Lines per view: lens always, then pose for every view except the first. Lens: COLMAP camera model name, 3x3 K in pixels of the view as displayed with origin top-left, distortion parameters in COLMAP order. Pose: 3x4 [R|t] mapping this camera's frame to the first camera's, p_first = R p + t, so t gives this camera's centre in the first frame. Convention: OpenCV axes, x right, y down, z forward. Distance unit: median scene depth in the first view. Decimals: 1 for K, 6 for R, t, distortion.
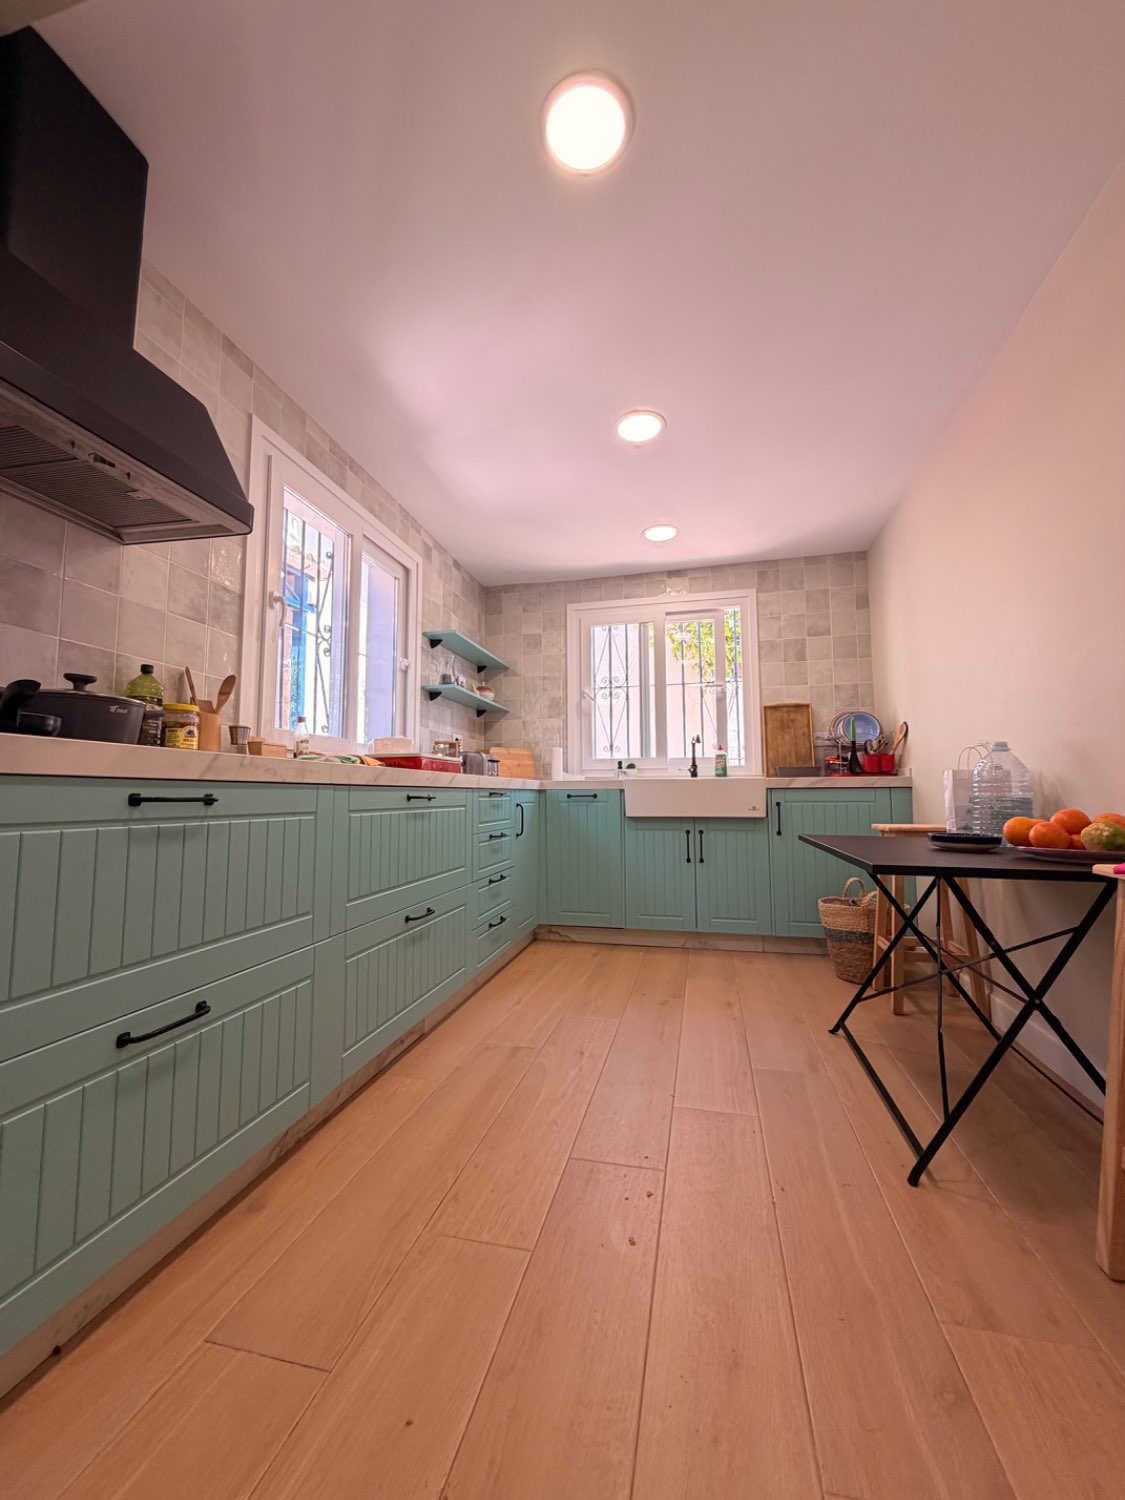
lens RADIAL K [[595.3, 0, 561.6], [0, 595.3, 745.8], [0, 0, 1]] dist [0.000658, 0.000118]
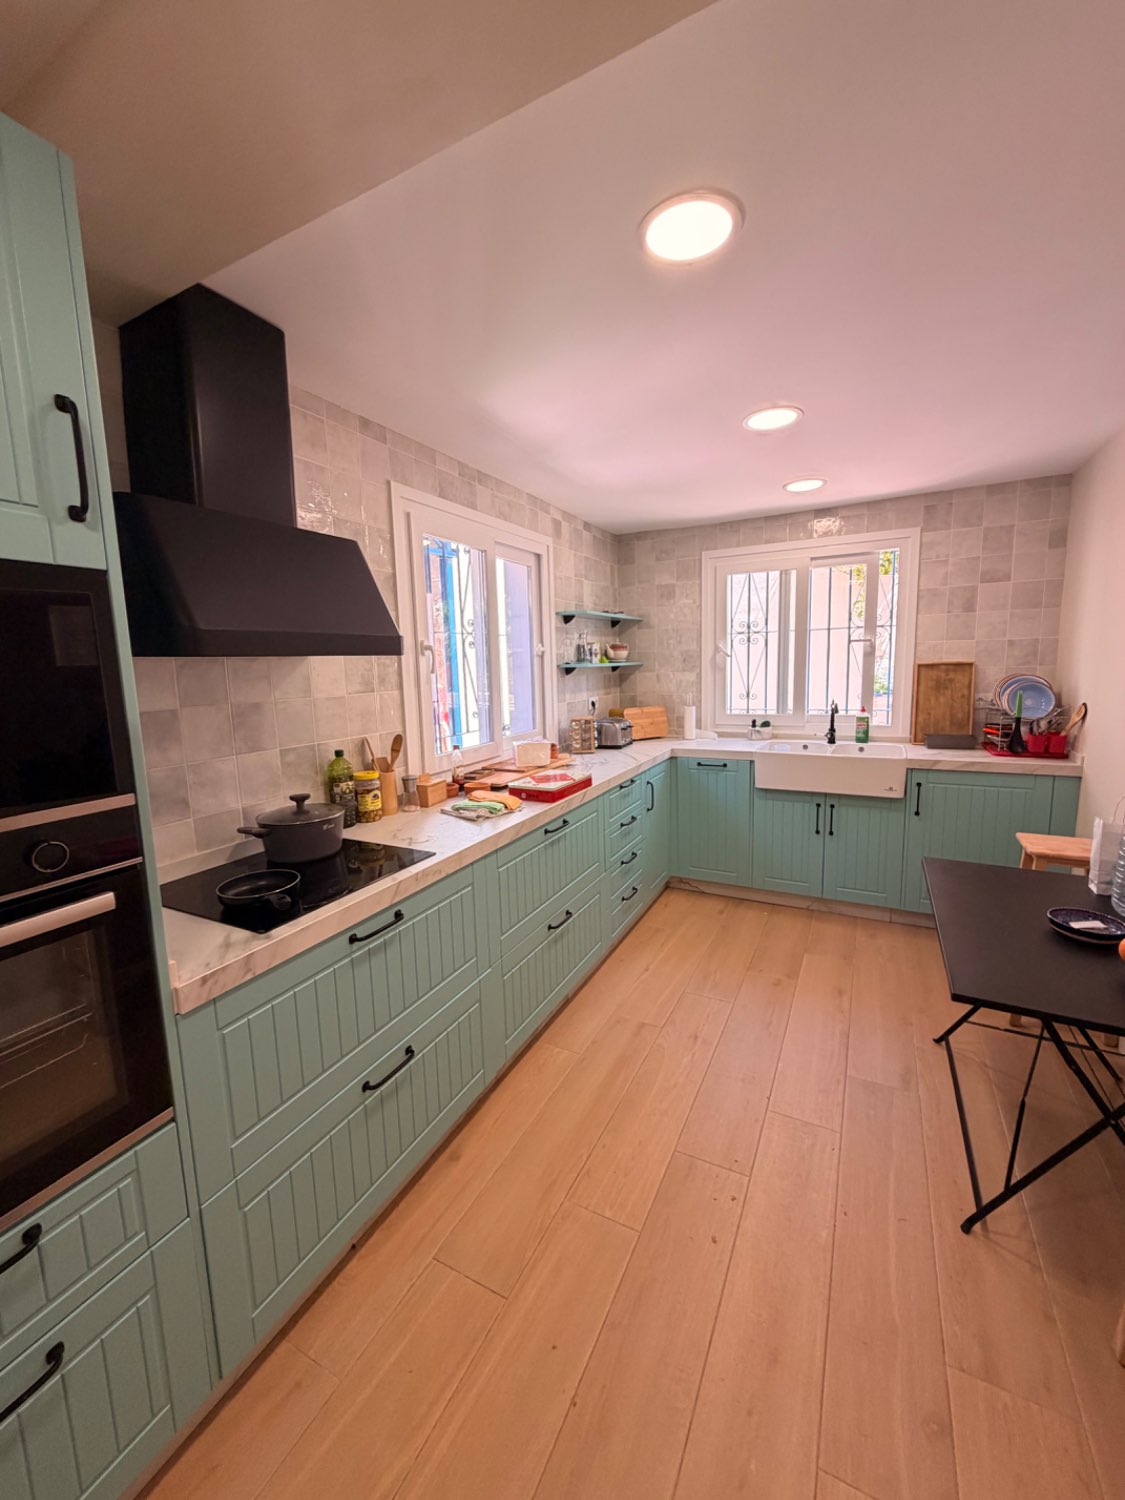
lens RADIAL K [[595.3, 0, 562.8], [0, 595.3, 744.9], [0, 0, 1]] dist [0.000658, 0.000118]
pose [[0.970192, 0.010753, -0.242099, 0.054208], [0.044309, 0.974303, 0.220840, -0.313536], [0.238253, -0.224985, 0.944784, -0.059615]]
